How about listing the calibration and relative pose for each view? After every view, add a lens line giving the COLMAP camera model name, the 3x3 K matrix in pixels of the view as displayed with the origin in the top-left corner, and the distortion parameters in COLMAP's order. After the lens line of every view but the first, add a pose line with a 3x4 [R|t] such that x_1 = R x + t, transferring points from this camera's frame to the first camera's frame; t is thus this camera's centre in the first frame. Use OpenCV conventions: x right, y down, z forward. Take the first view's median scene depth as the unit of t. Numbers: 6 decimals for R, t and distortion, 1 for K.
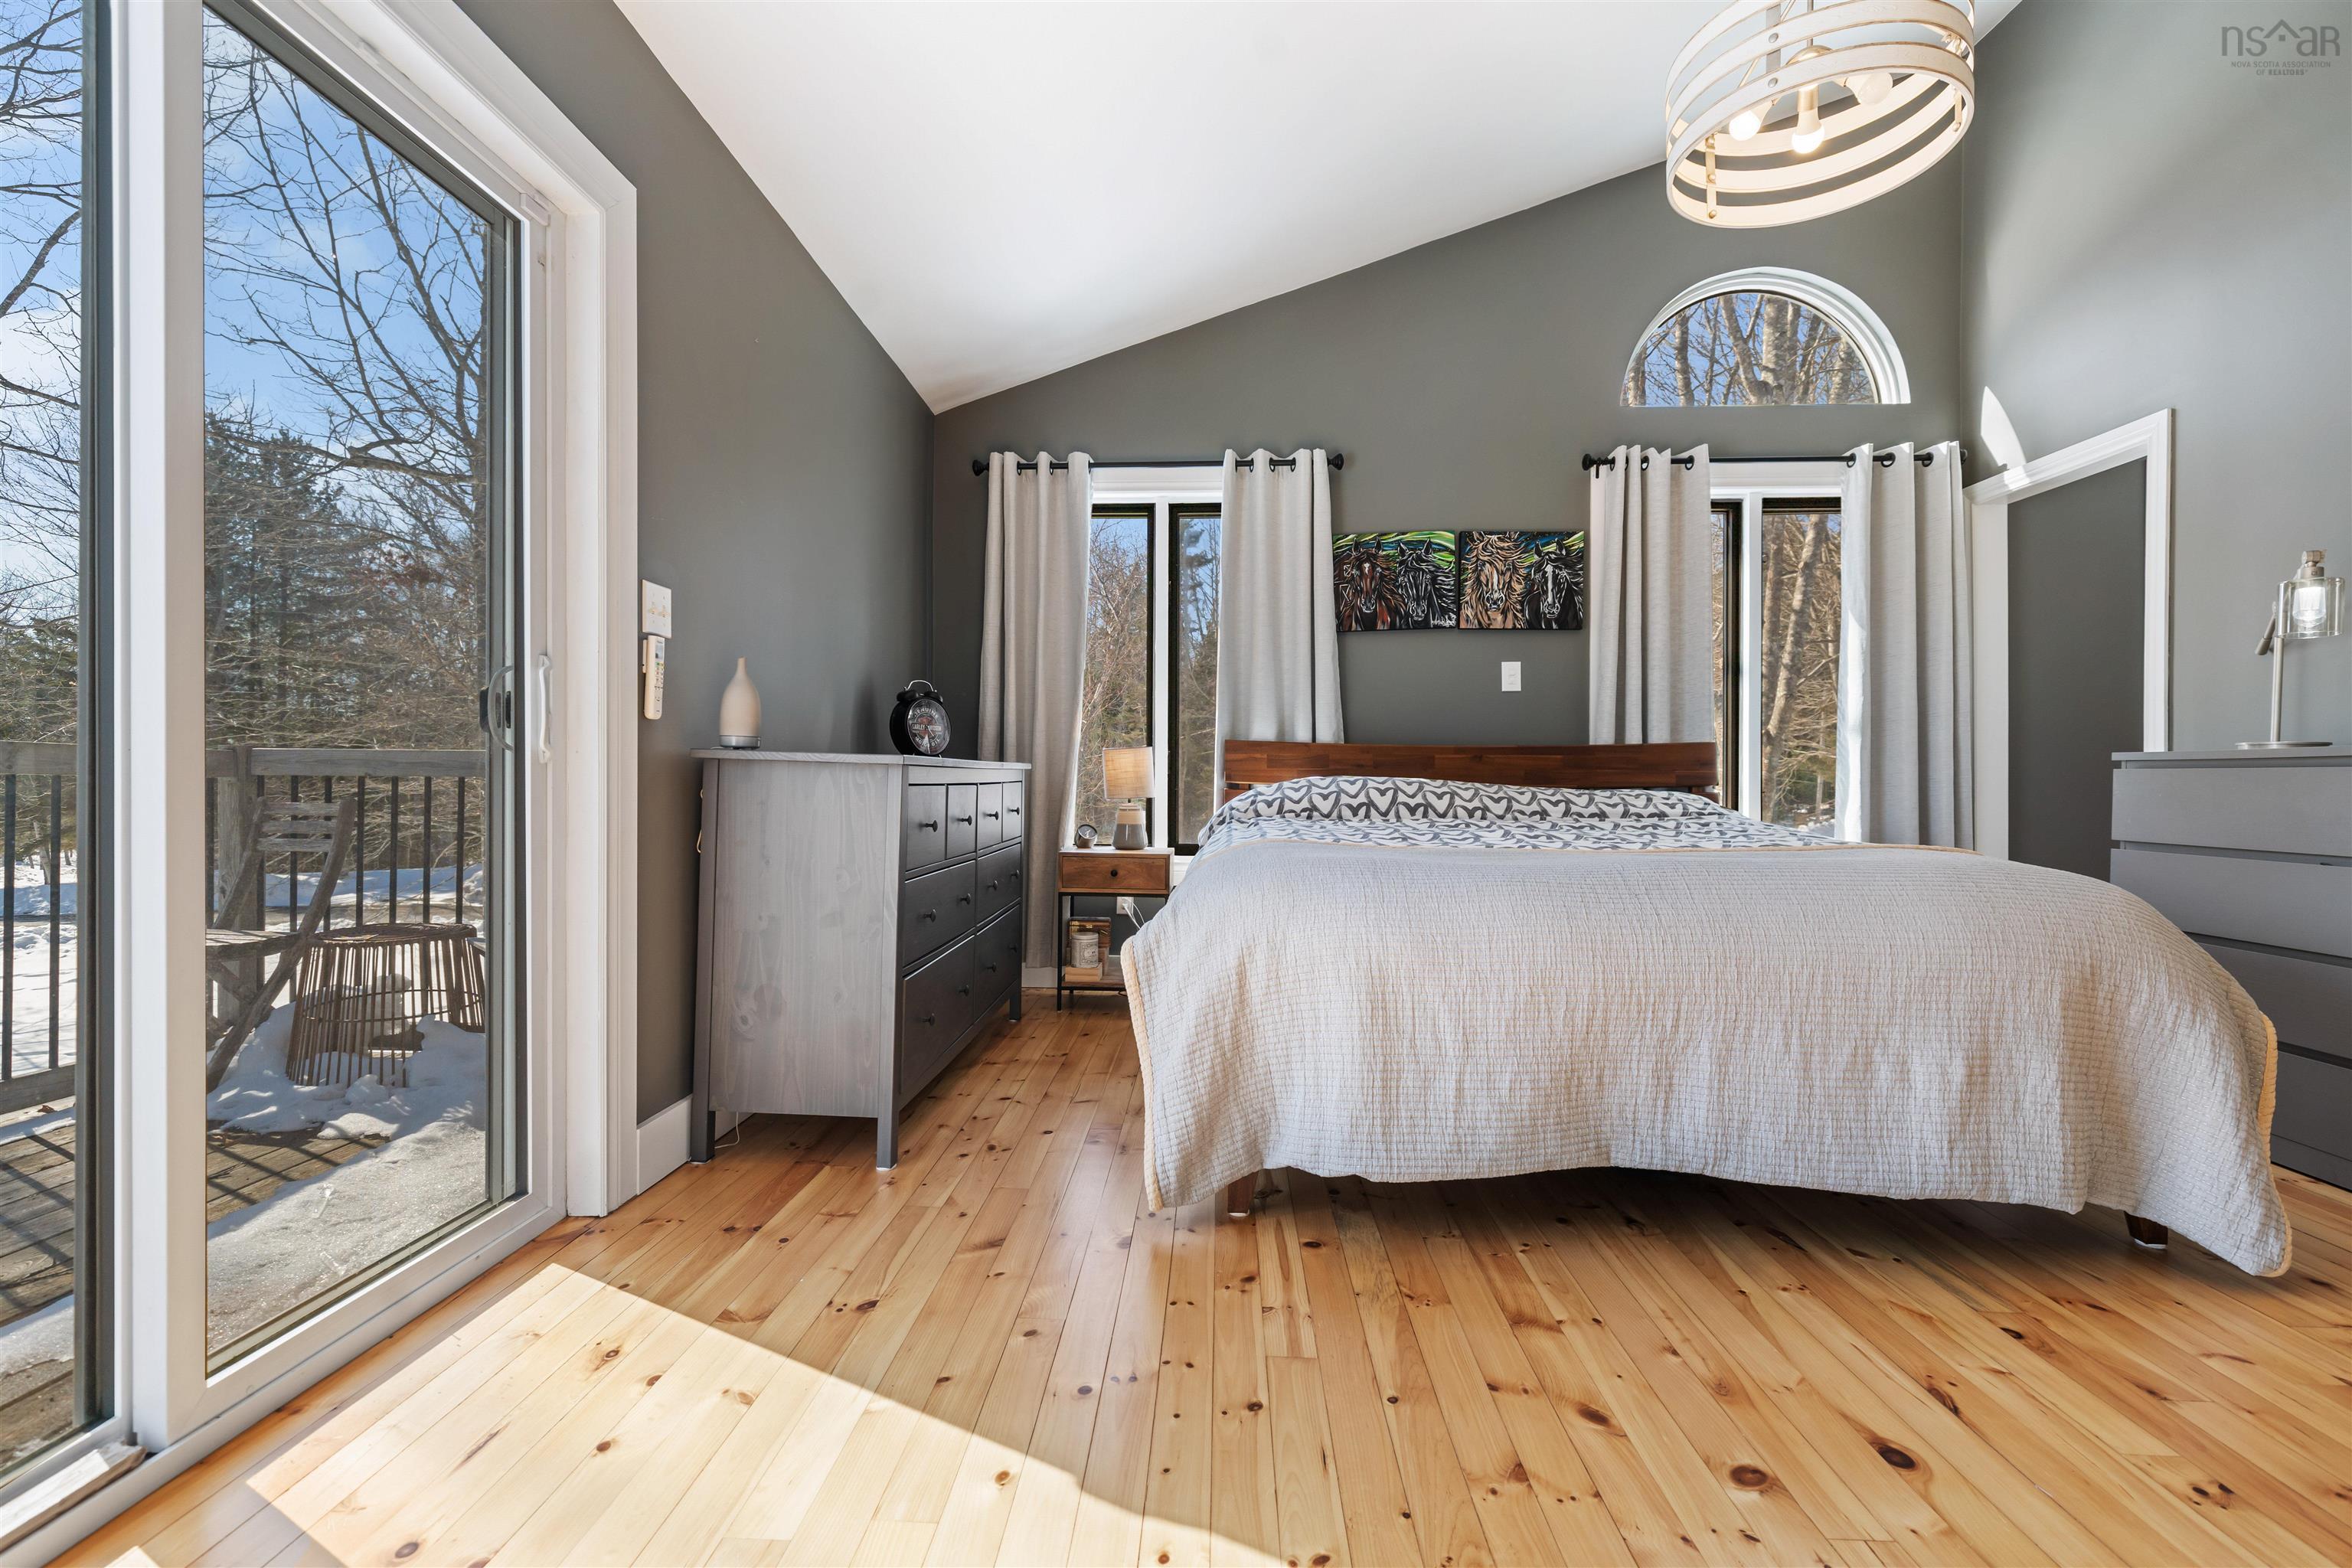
lens RADIAL K [[1024.8, 0, 1169.8], [0, 1024.8, 792.5], [0, 0, 1]] dist [0.001112, -0.000048]
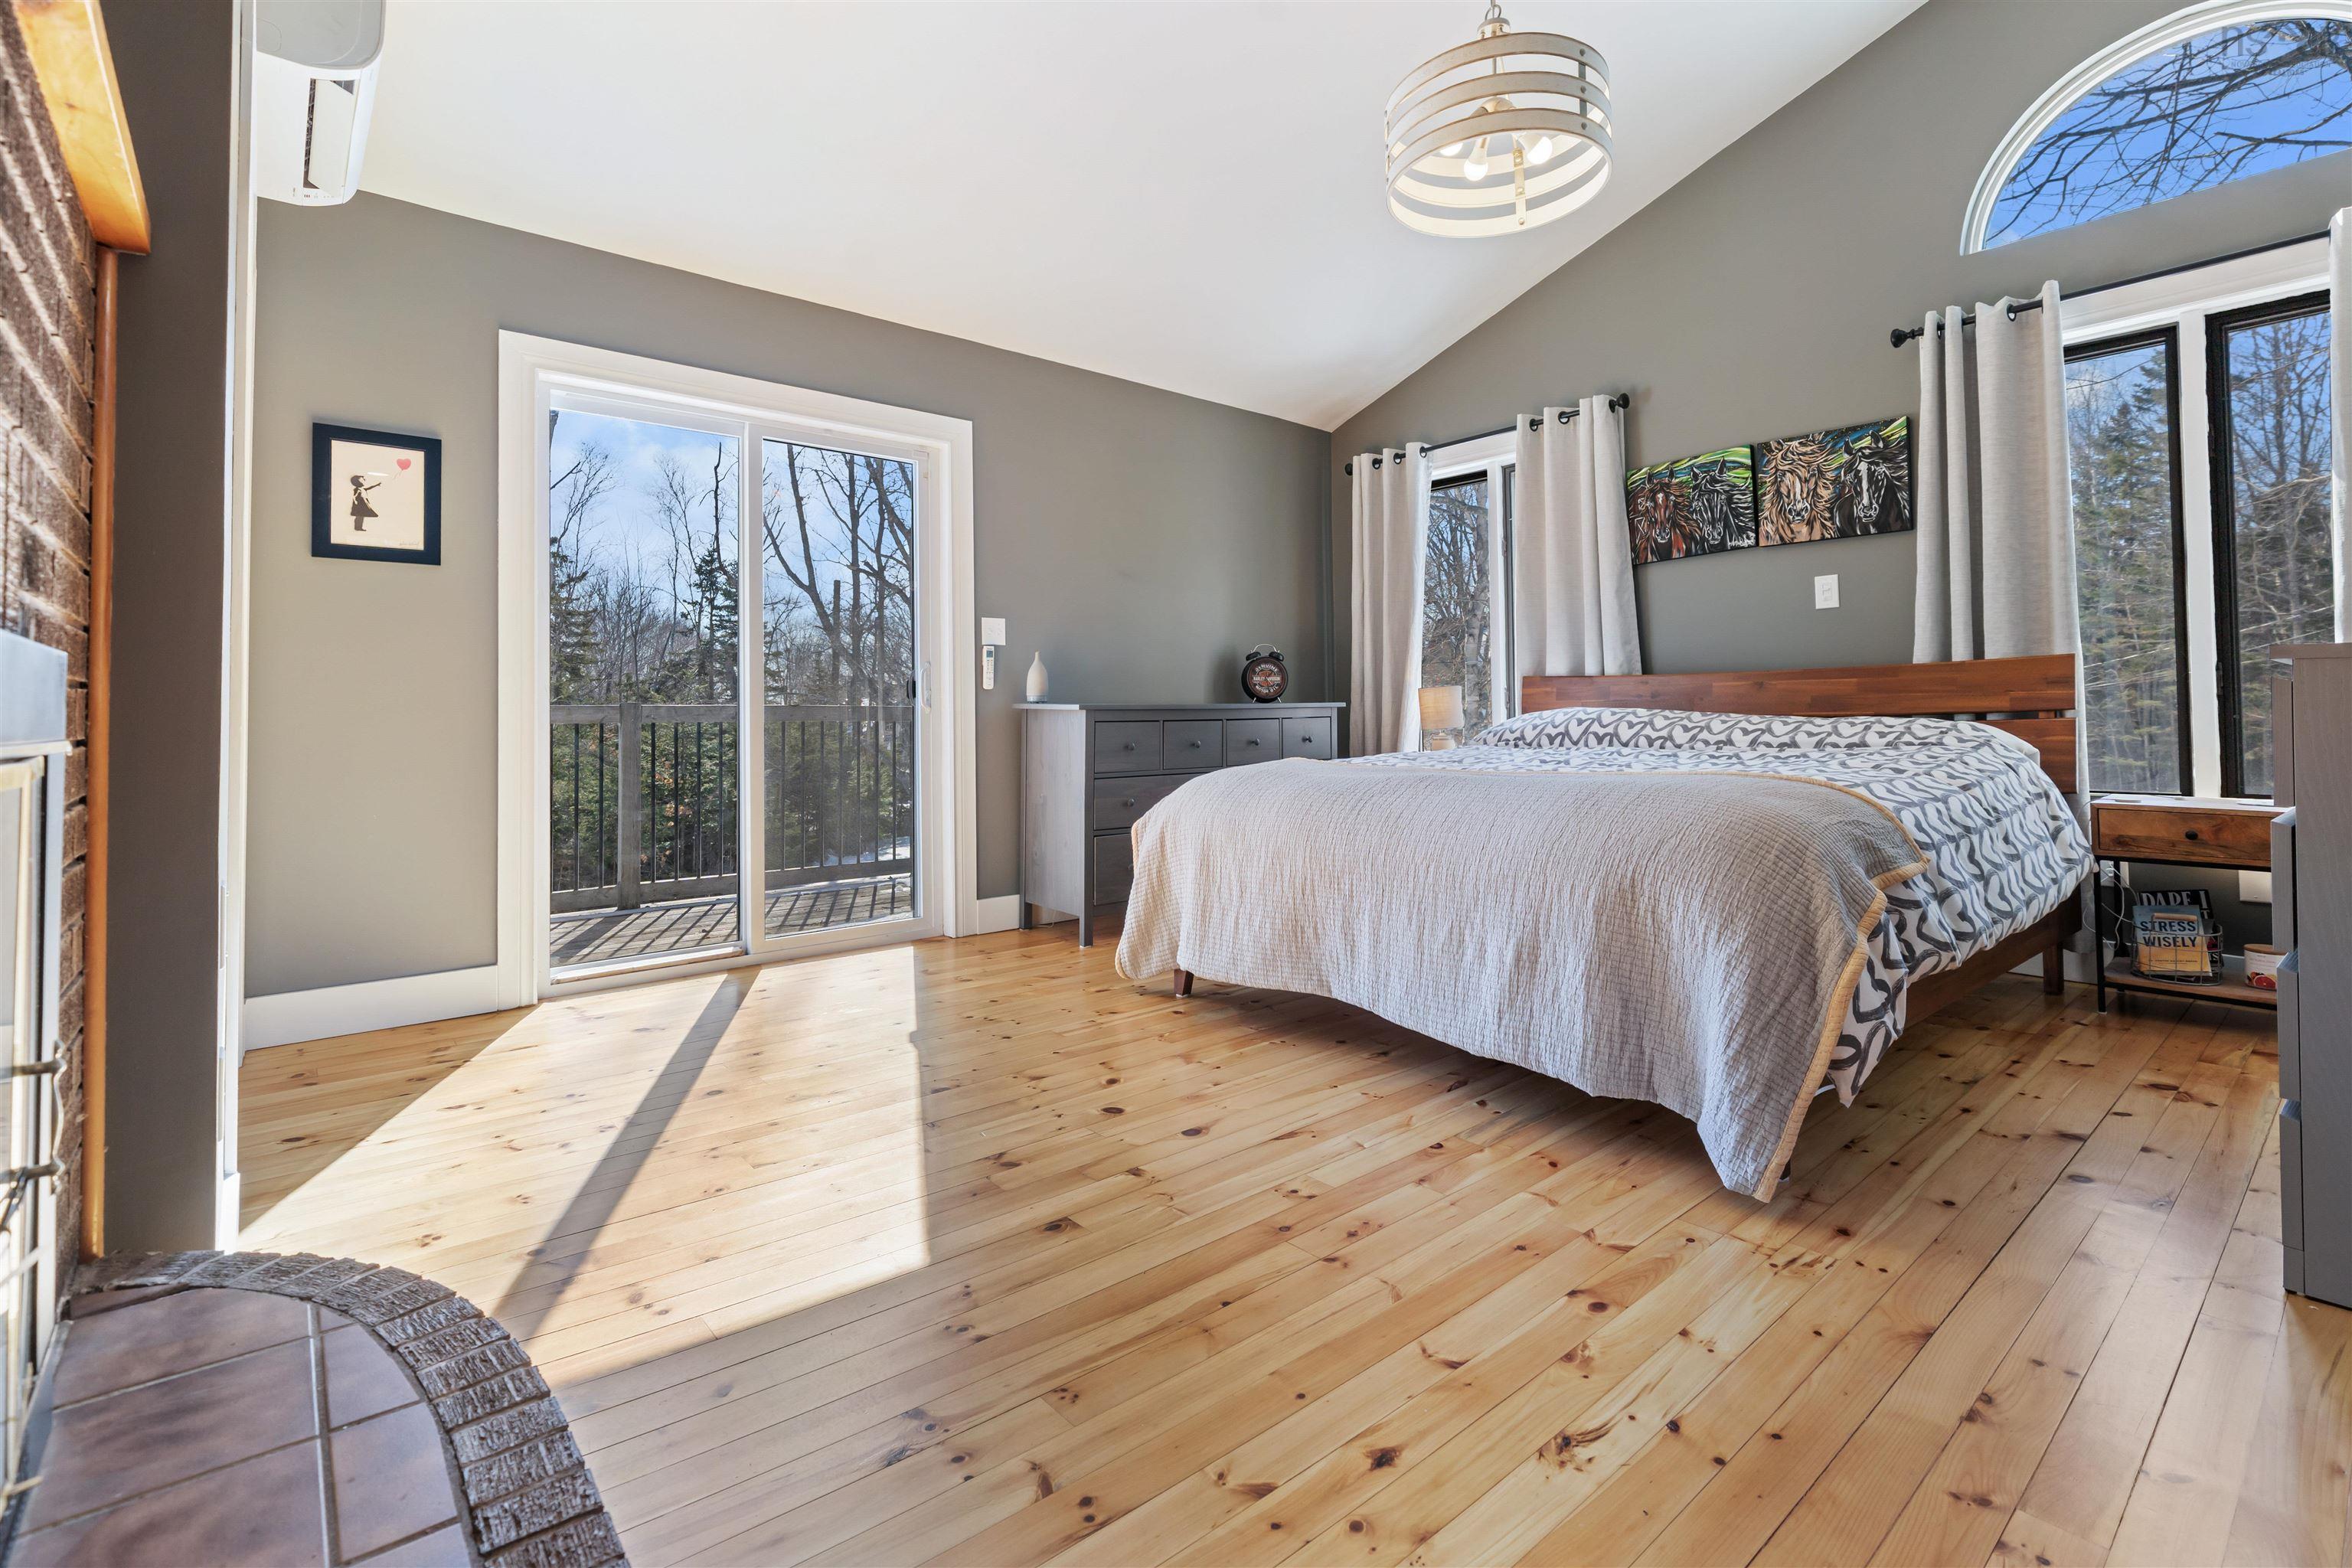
lens RADIAL K [[1058.2, 0, 1174.8], [0, 1058.2, 714.7], [0, 0, 1]] dist [-0.000507, -0.000141]
pose [[0.683435, -0.015491, -0.729847, 0.626683], [0.008062, 0.999874, -0.013673, 0.003118], [0.729967, 0.003461, 0.683474, -0.054433]]
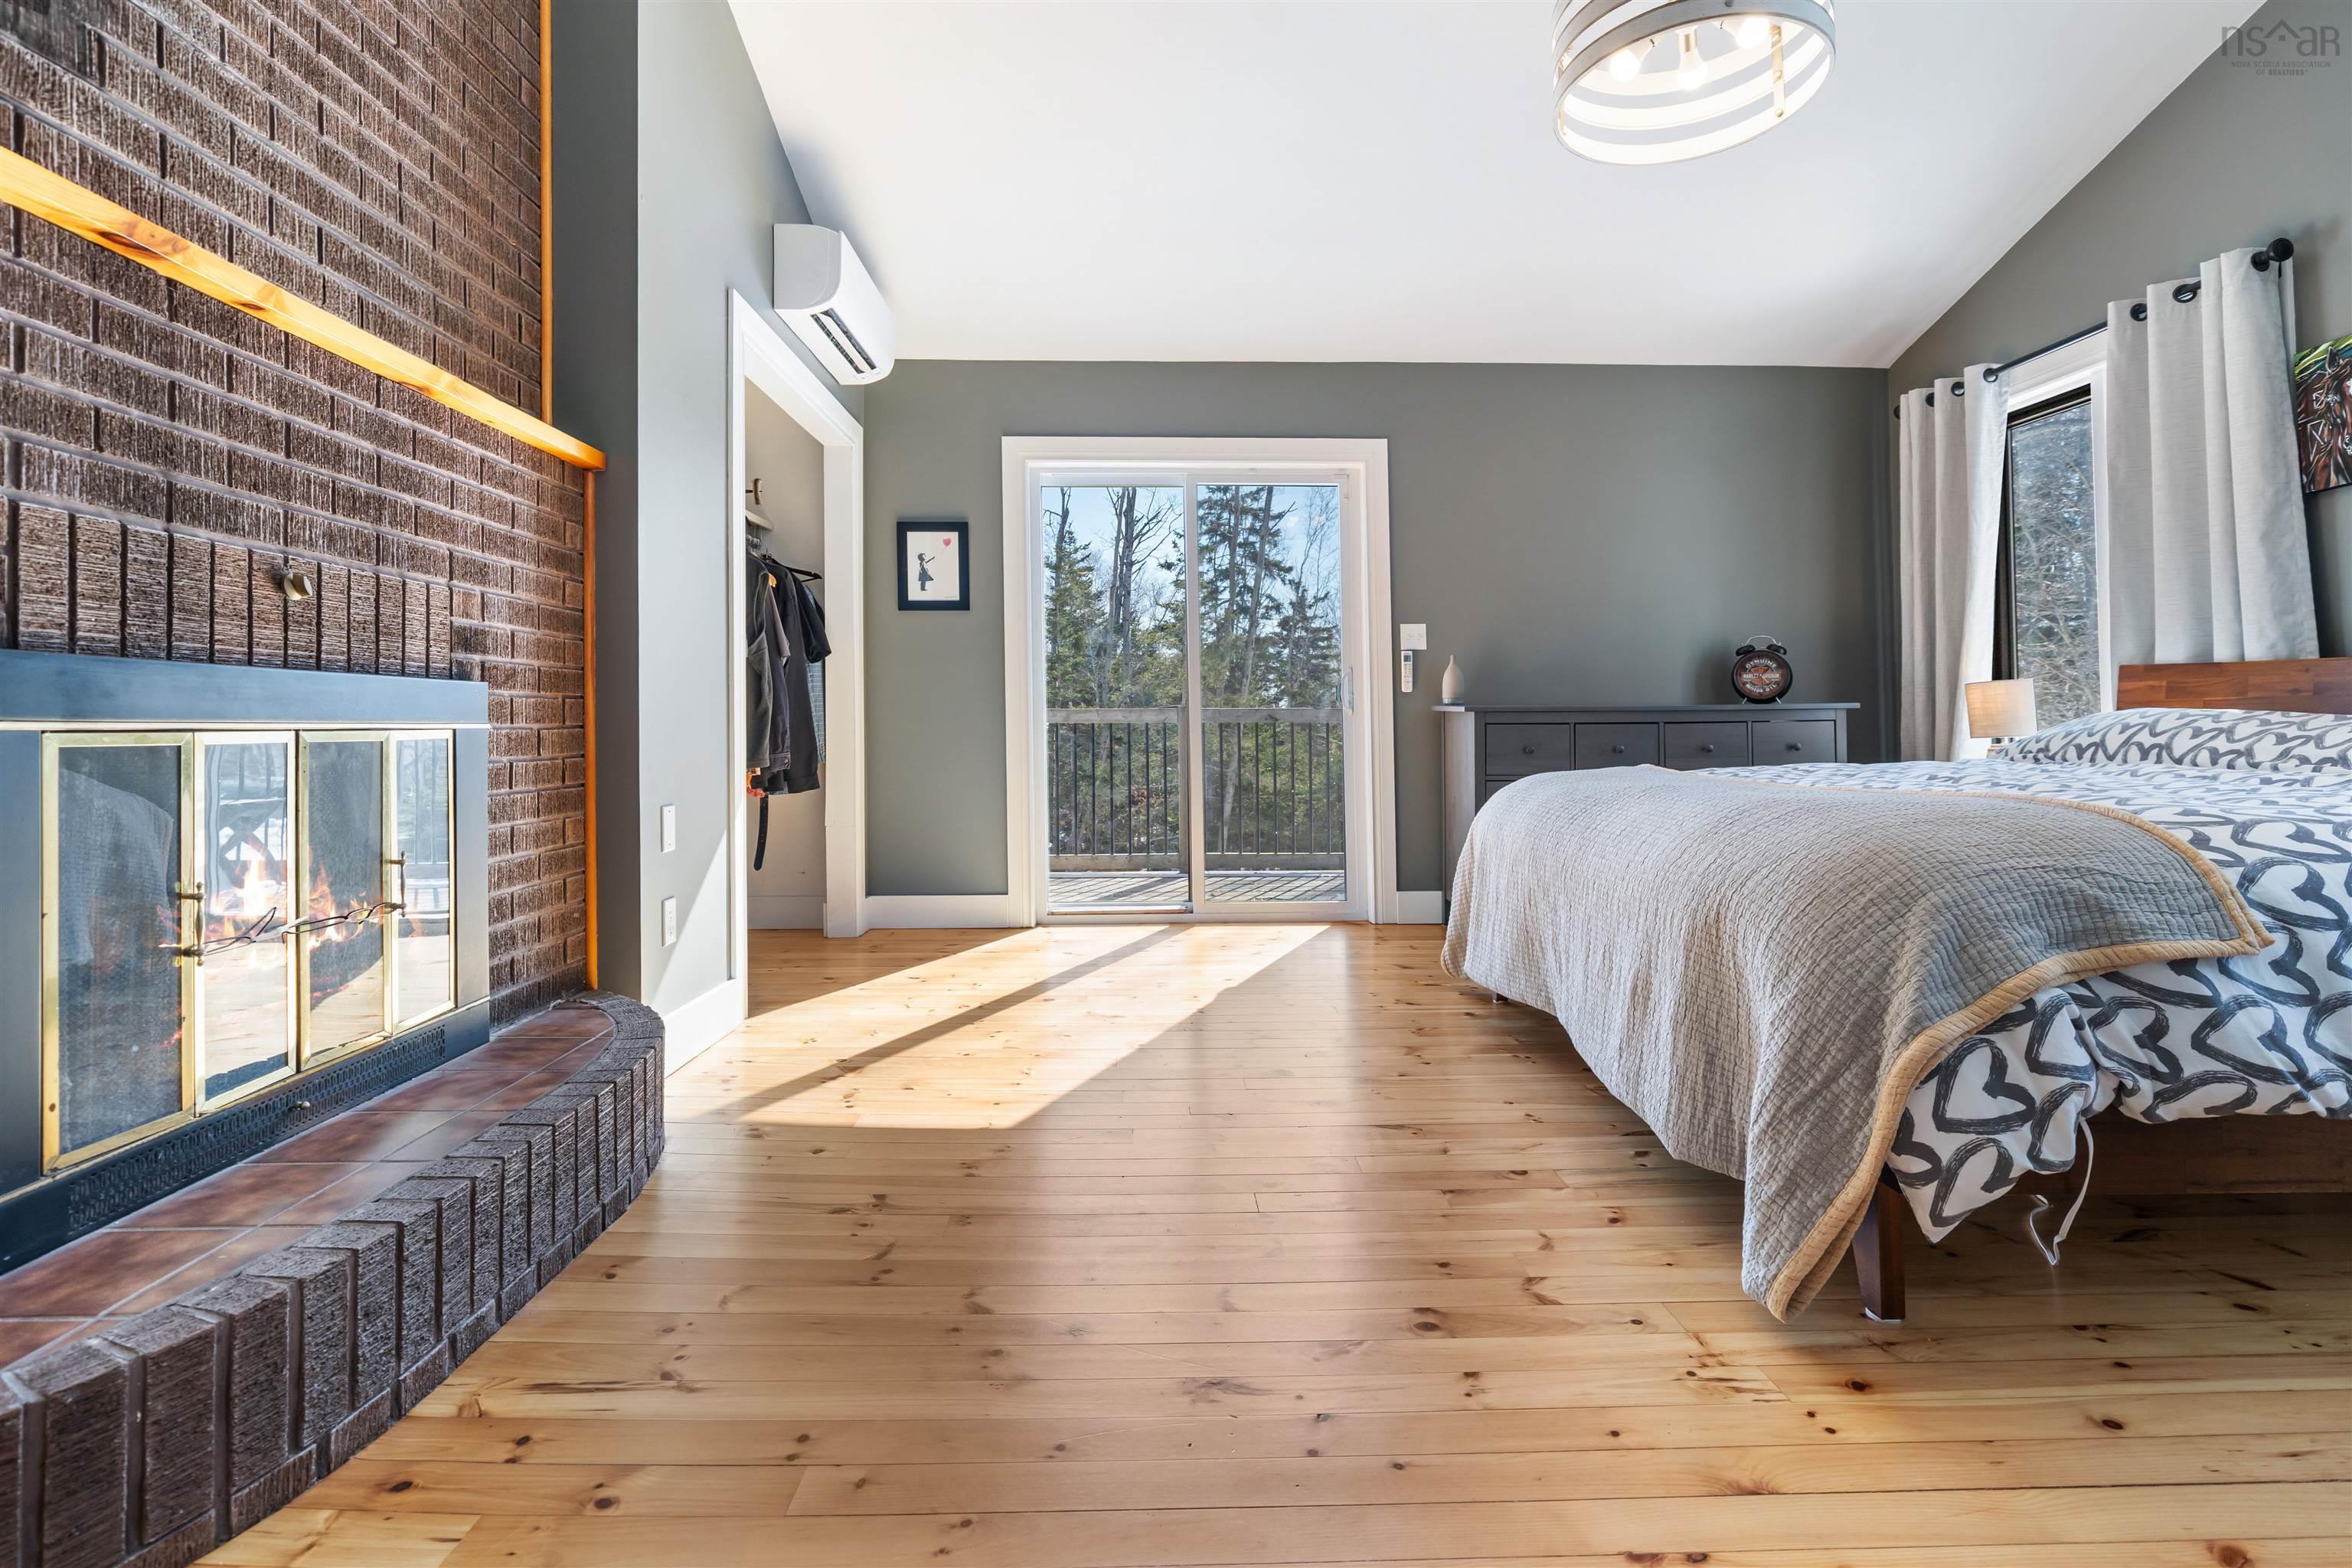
lens RADIAL K [[1042.3, 0, 1175.4], [0, 1042.3, 747.3], [0, 0, 1]] dist [0.000557, 0.000029]
pose [[0.091109, 0.014240, -0.995739, 0.798865], [-0.005191, 0.999891, 0.013825, 0.005724], [0.995827, 0.003909, 0.091173, 0.193819]]
